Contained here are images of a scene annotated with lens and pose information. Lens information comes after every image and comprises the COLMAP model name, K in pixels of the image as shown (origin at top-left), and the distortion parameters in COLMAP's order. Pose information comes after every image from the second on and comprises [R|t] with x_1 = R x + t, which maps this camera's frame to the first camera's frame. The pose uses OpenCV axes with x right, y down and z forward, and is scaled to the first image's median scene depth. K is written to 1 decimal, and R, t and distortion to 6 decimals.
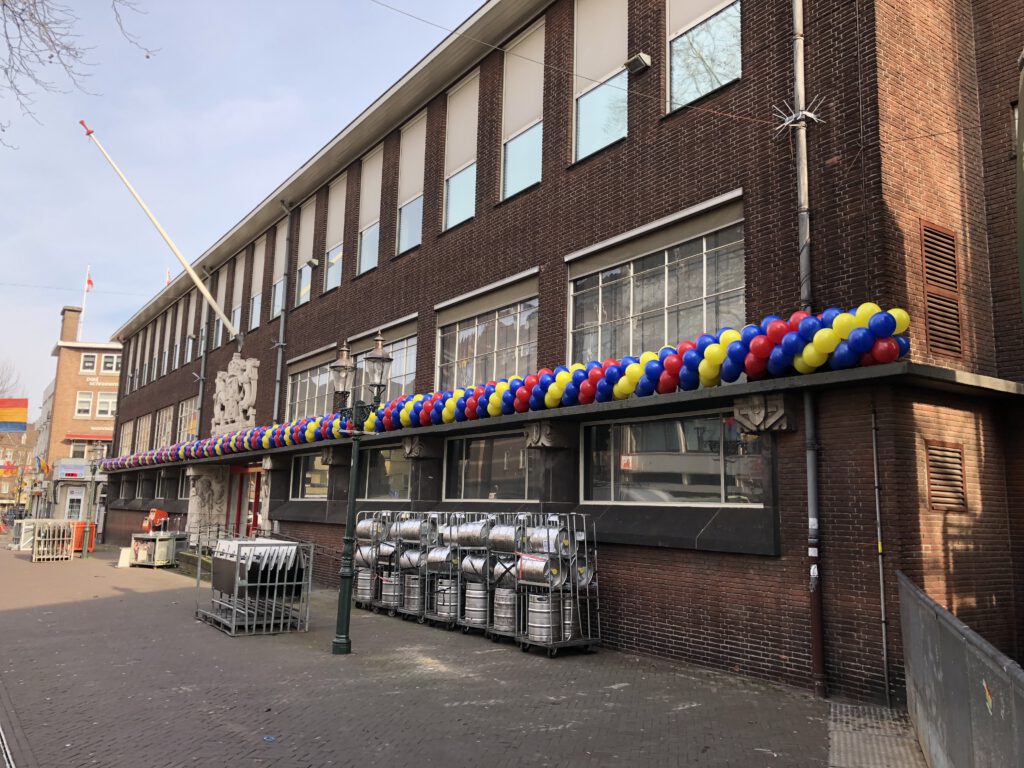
lens RADIAL K [[814.6, 0, 510.5], [0, 814.6, 375.2], [0, 0, 1]] dist [0.001205, 0.010308]
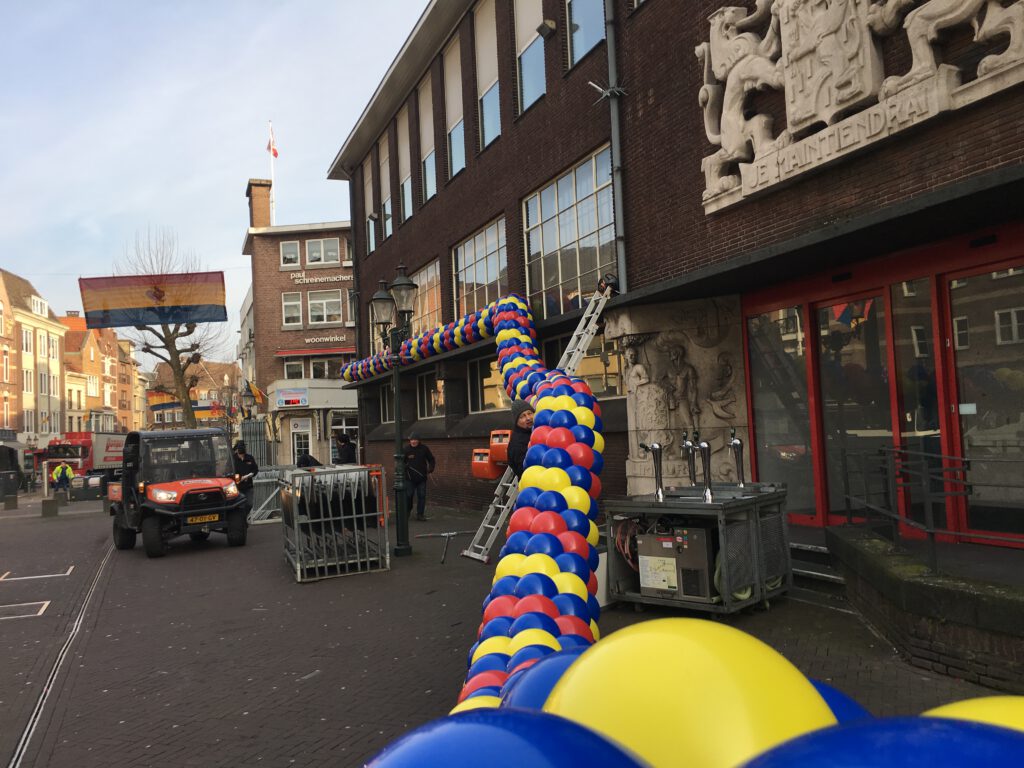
lens RADIAL K [[879.8, 0, 518.1], [0, 879.8, 394.2], [0, 0, 1]] dist [0.044449, -0.059374]
pose [[0.973465, -0.075412, -0.216054, -0.236825], [0.101352, 0.988571, 0.111606, 0.066066], [0.205168, -0.130542, 0.969982, 0.385823]]
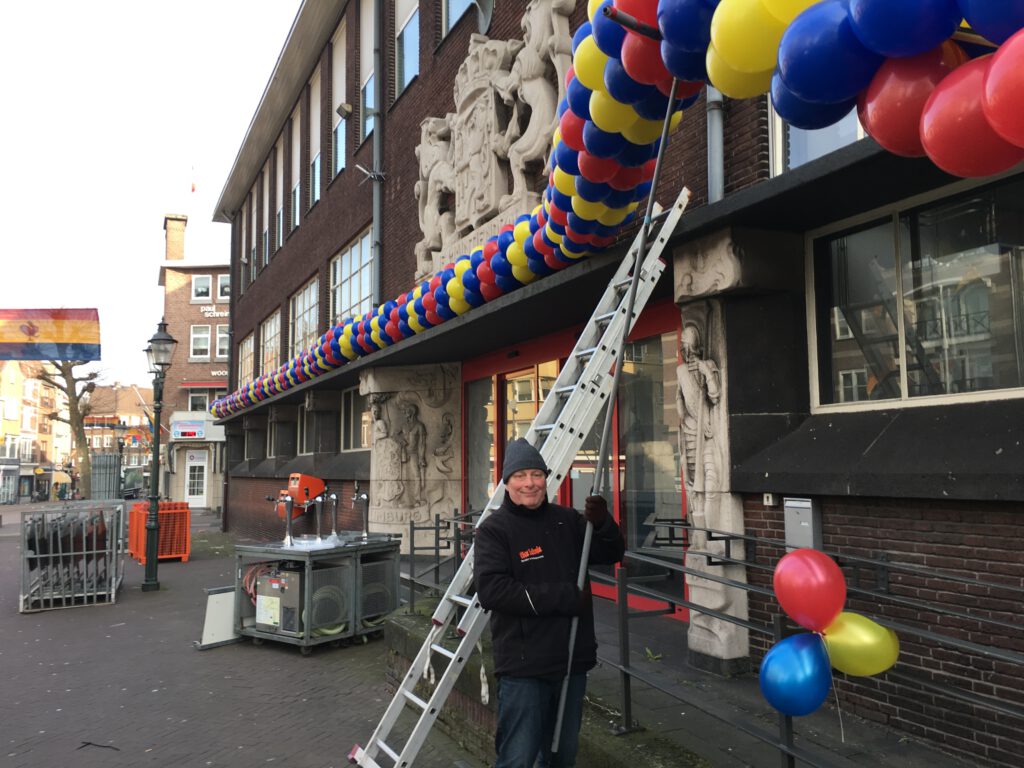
lens RADIAL K [[879.8, 0, 514.0], [0, 879.8, 381.6], [0, 0, 1]] dist [0.044449, -0.059374]
pose [[0.984907, -0.052011, -0.165087, -0.160694], [0.062831, 0.996158, 0.061005, 0.062371], [0.161280, -0.070457, 0.984391, 0.369859]]
